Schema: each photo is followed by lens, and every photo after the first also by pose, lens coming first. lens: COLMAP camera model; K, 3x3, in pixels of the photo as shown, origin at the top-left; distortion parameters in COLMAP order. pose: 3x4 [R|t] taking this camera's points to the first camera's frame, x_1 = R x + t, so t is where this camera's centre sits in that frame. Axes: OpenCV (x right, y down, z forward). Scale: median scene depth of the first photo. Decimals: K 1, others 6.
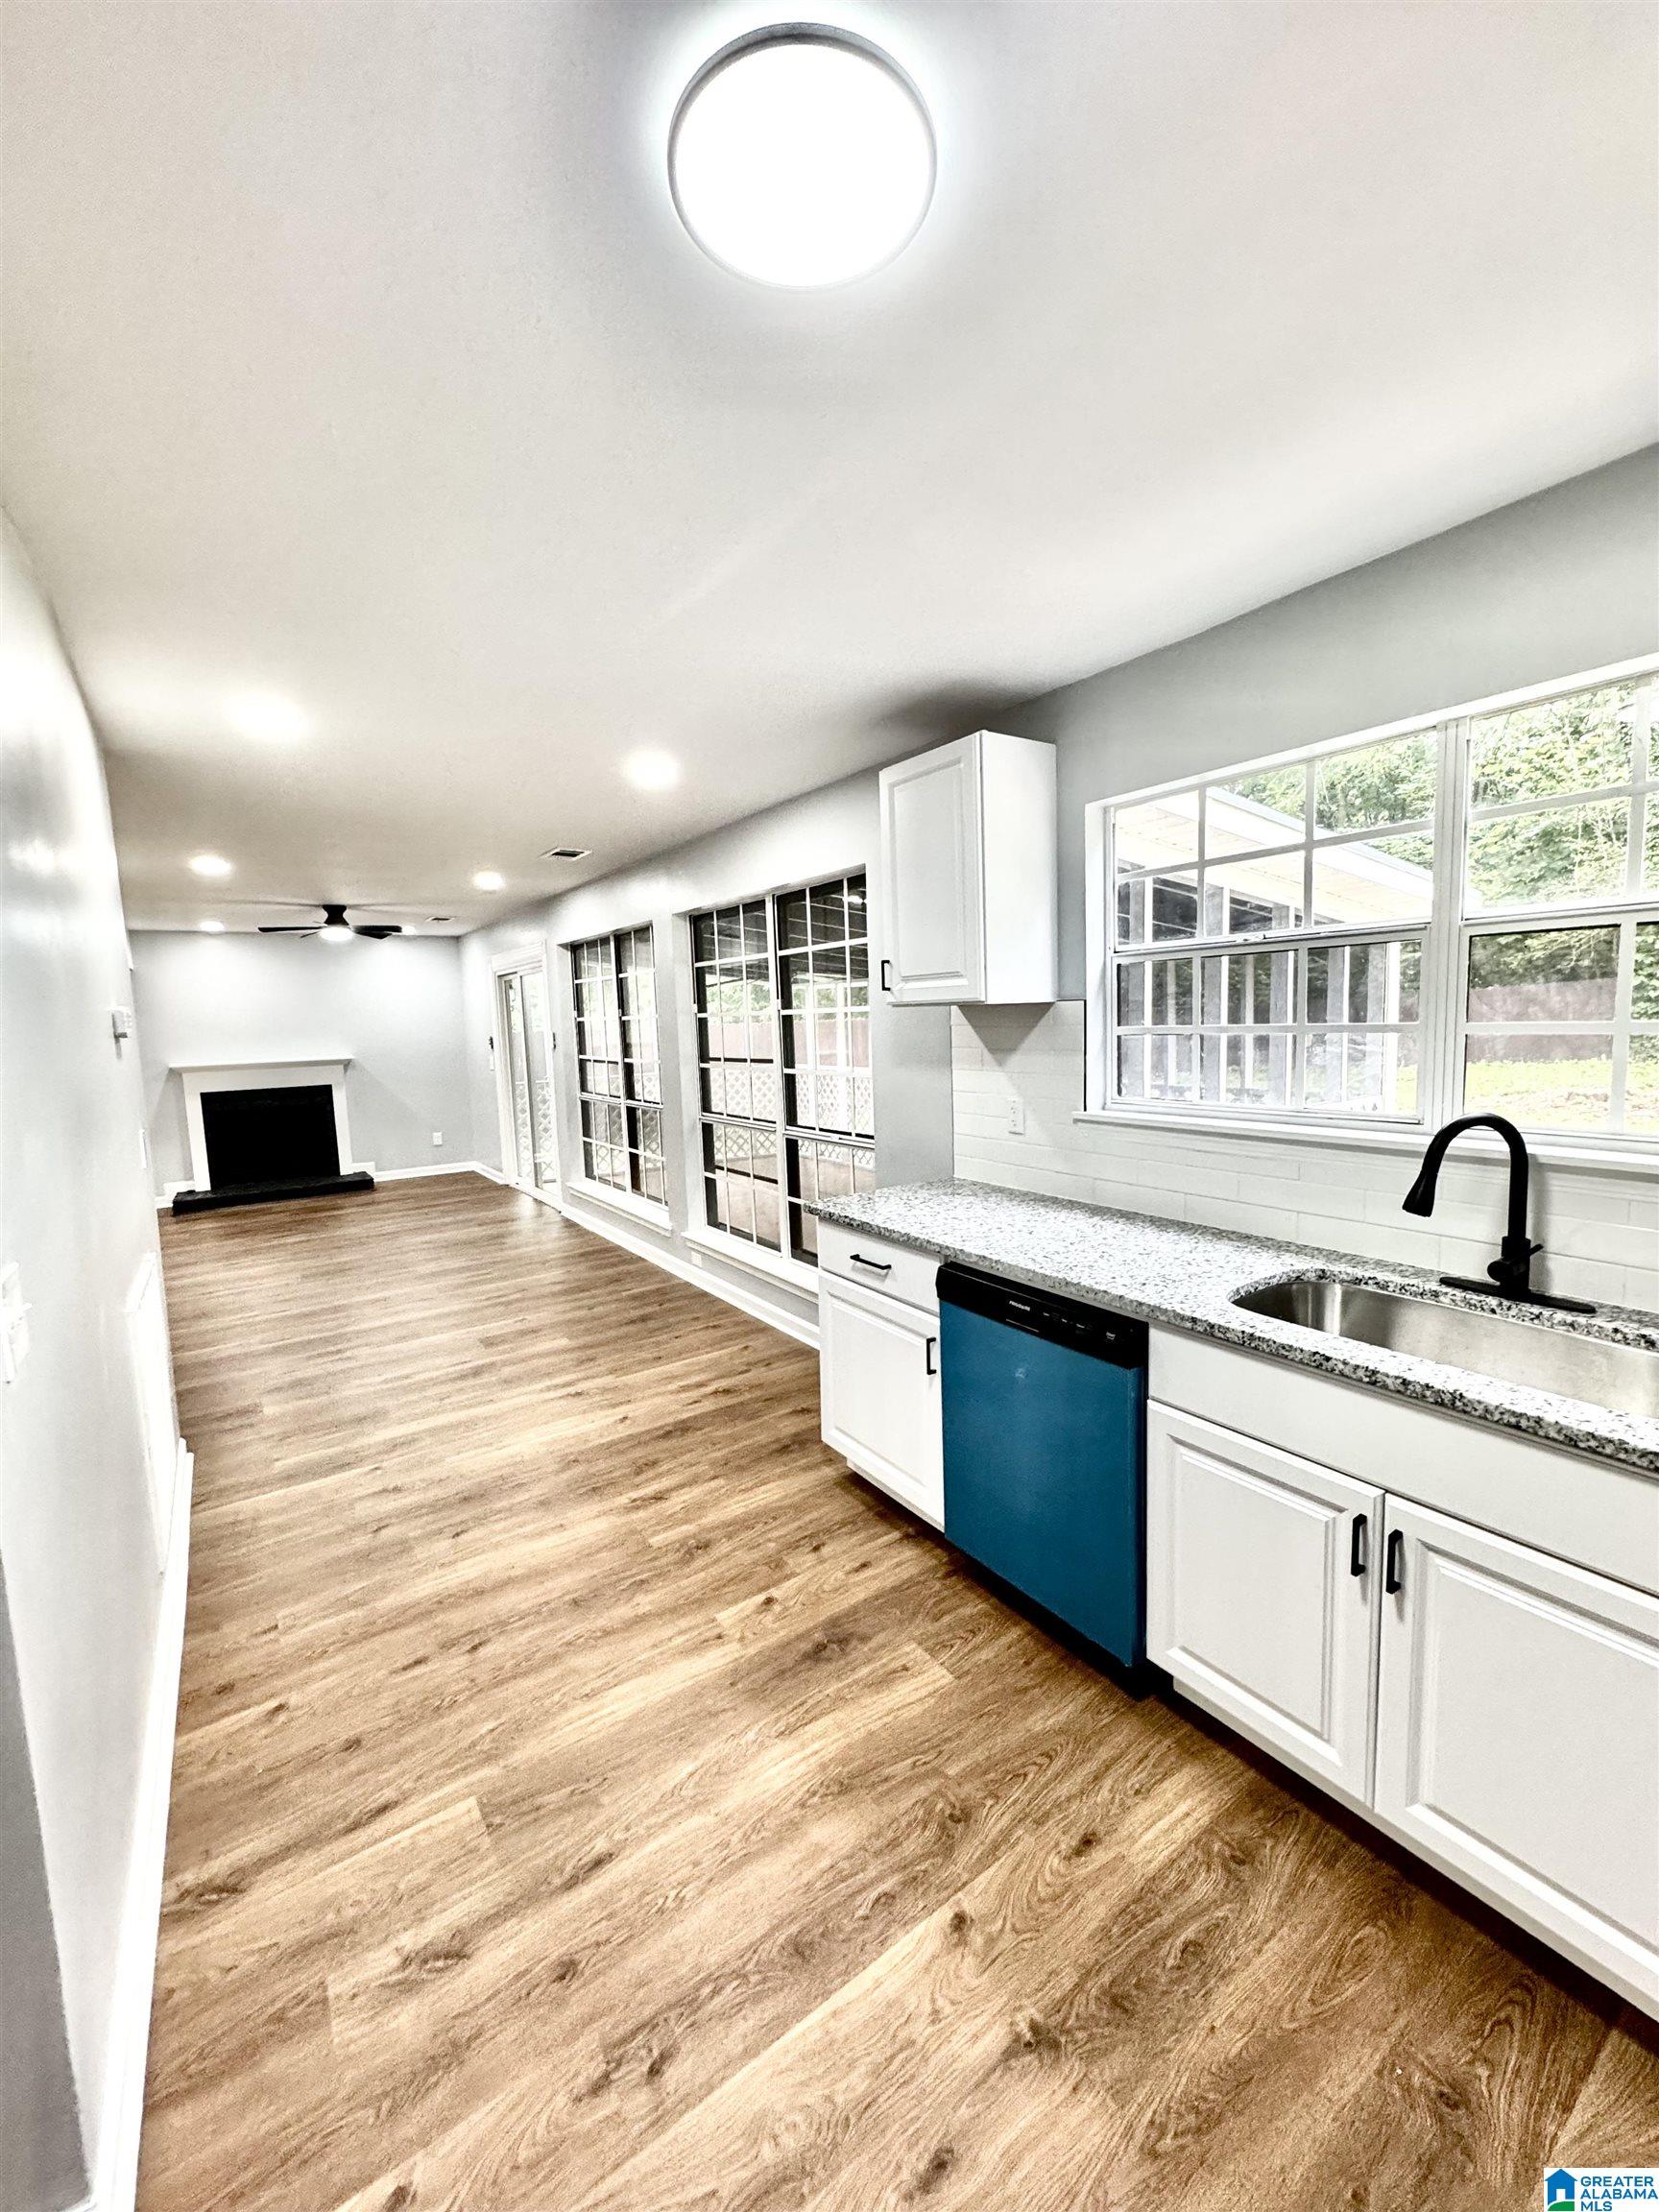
lens RADIAL K [[885.1, 0, 829.5], [0, 885.1, 1106.0], [0, 0, 1]] dist [-0.002340, -0.000022]
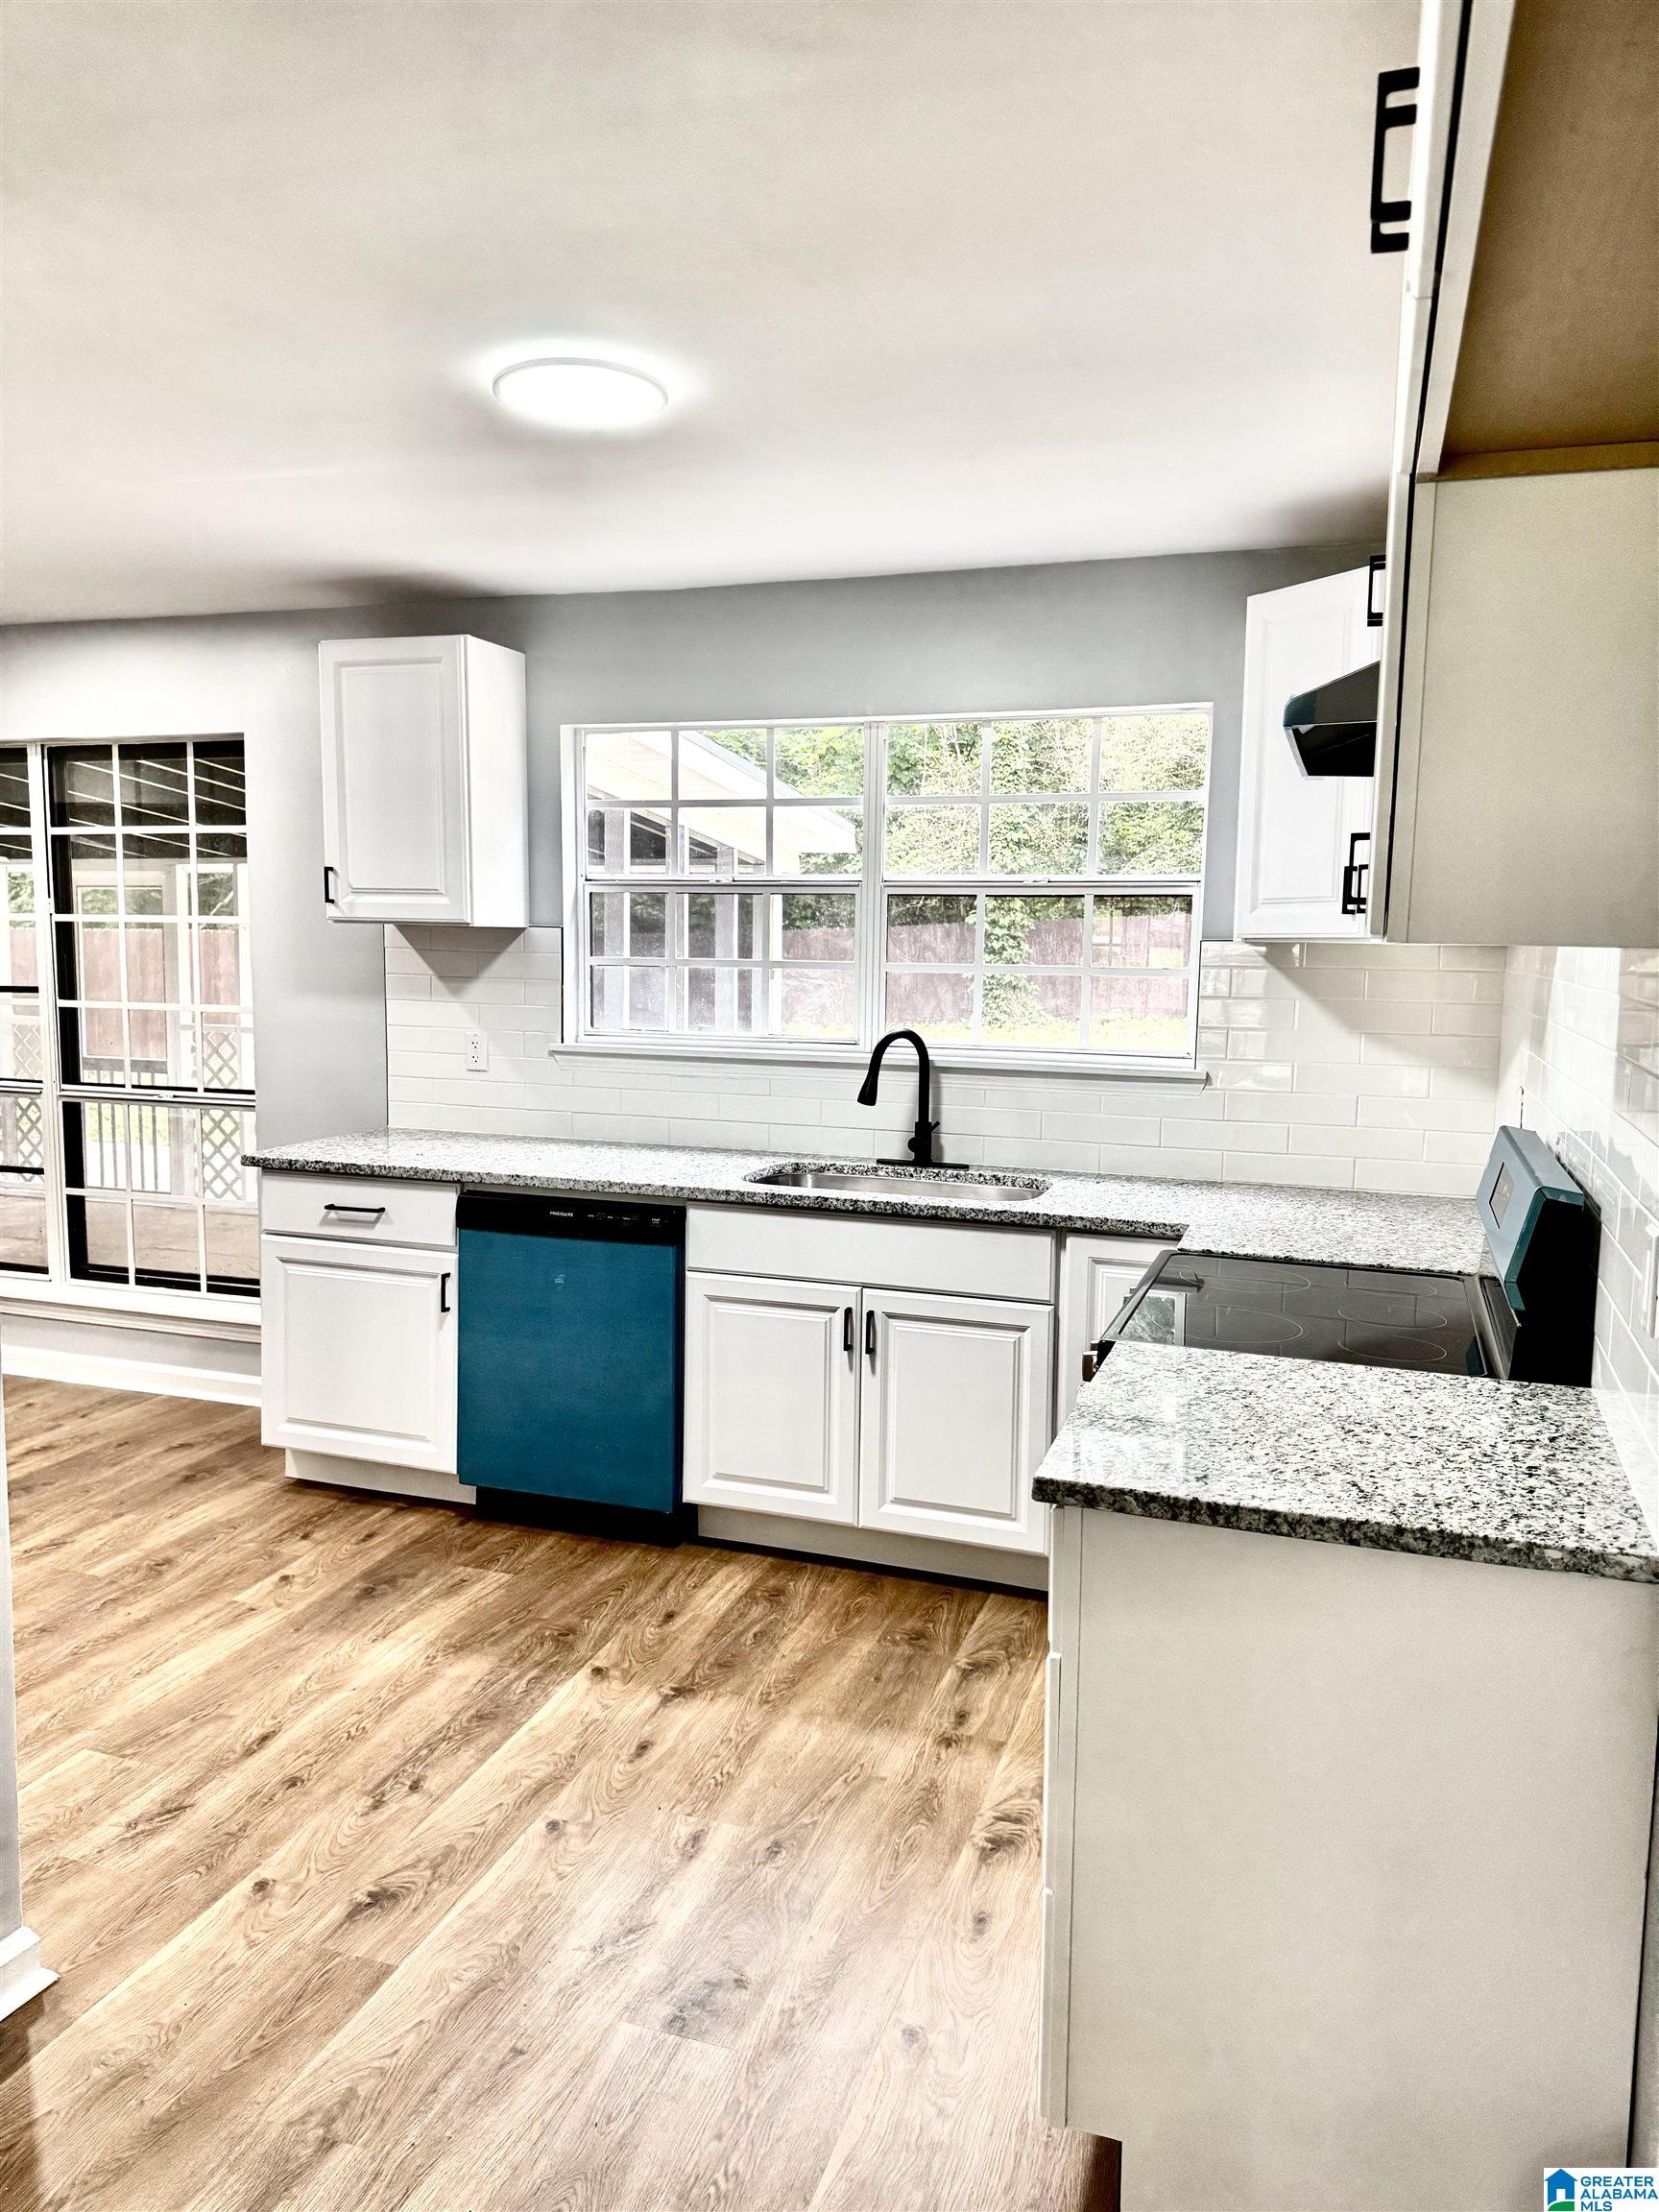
lens RADIAL K [[1551.6, 0, 835.9], [0, 1551.6, 1075.3], [0, 0, 1]] dist [0.094125, -0.201352]
pose [[0.798602, -0.008913, 0.601794, -0.589614], [0.018947, 0.999767, -0.010336, 0.077346], [-0.601562, 0.019657, 0.798584, -0.635402]]
